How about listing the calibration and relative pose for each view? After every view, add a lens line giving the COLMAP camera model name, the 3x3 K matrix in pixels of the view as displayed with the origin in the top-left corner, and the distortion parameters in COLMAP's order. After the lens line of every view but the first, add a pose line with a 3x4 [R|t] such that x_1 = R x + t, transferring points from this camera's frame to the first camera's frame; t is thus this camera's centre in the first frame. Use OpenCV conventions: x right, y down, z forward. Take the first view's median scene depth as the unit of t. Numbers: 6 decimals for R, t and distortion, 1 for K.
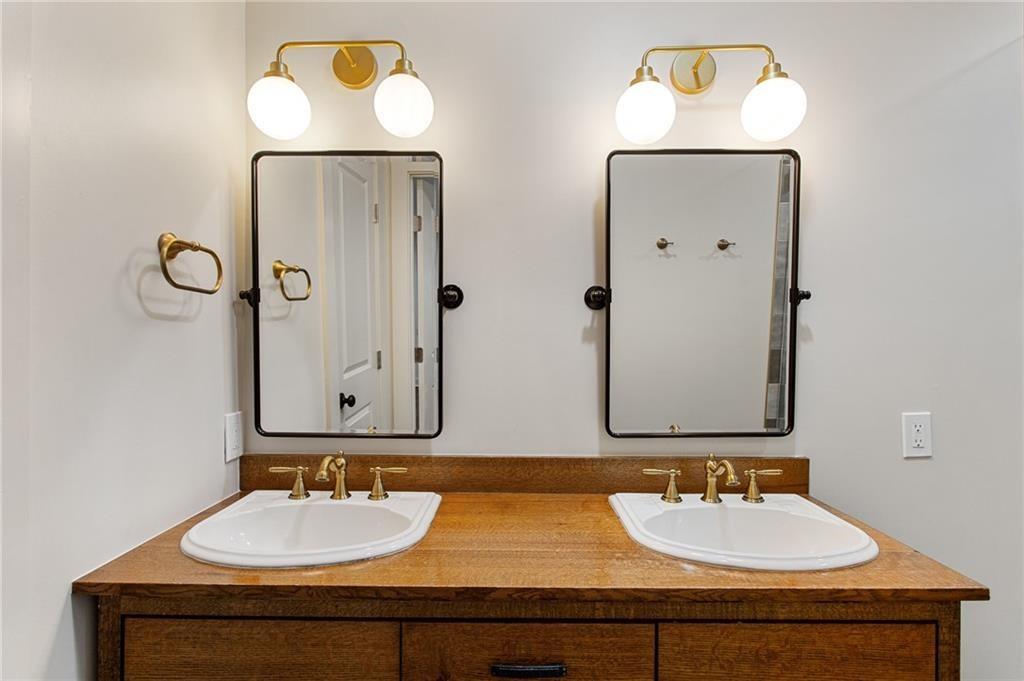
lens RADIAL K [[505.8, 0, 515.5], [0, 505.8, 343.8], [0, 0, 1]] dist [-0.013228, 0.006014]
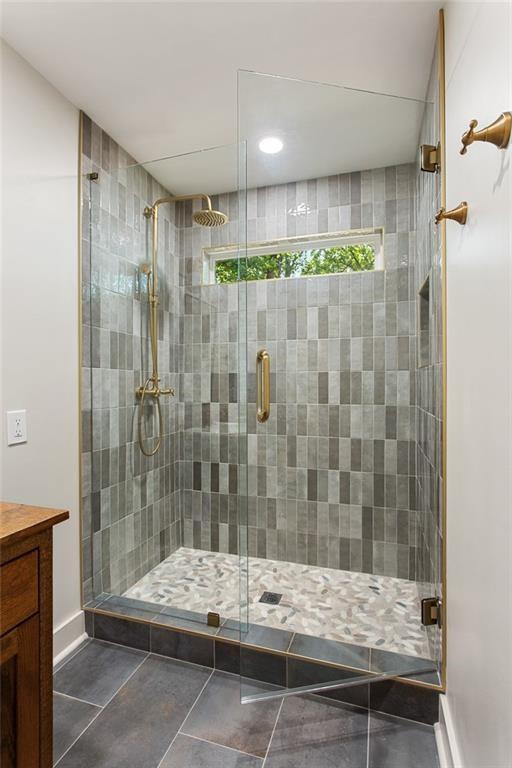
lens RADIAL K [[379.3, 0, 254.8], [0, 379.3, 383.5], [0, 0, 1]] dist [-0.013228, 0.006014]
pose [[0.309308, -0.001246, 0.950961, 0.027876], [0.003396, 0.999994, 0.000205, 0.072604], [-0.950956, 0.003166, 0.309310, 0.079588]]
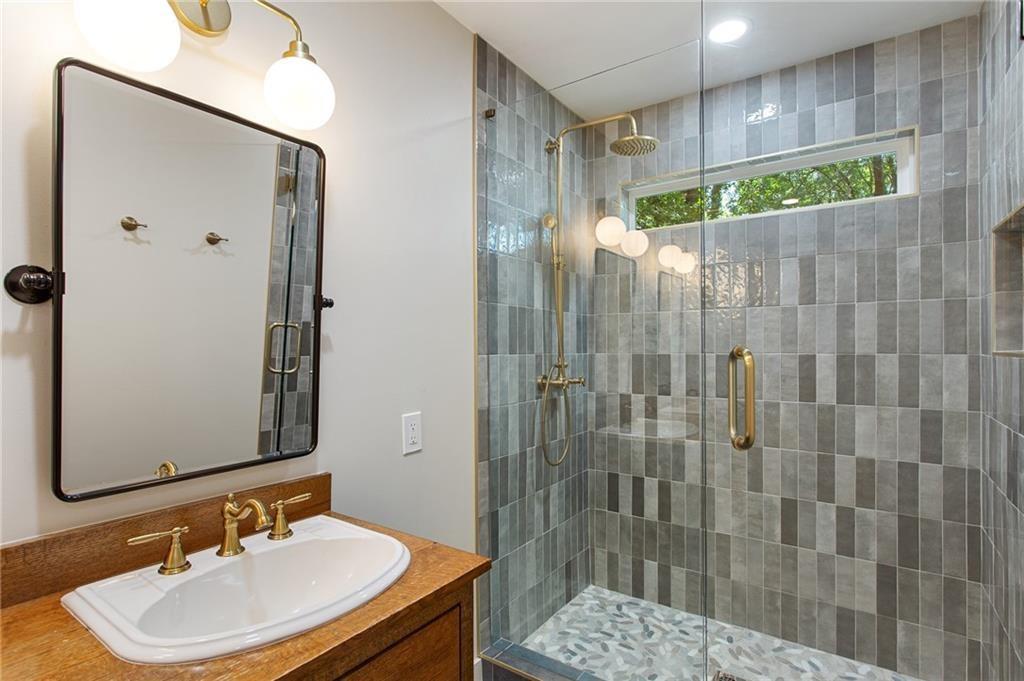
lens RADIAL K [[505.8, 0, 511.9], [0, 505.8, 348.2], [0, 0, 1]] dist [-0.013228, 0.006014]
pose [[0.575826, -0.004140, 0.817562, -0.005567], [0.006913, 0.999976, 0.000194, -0.009331], [-0.817543, 0.005540, 0.575841, 0.176157]]
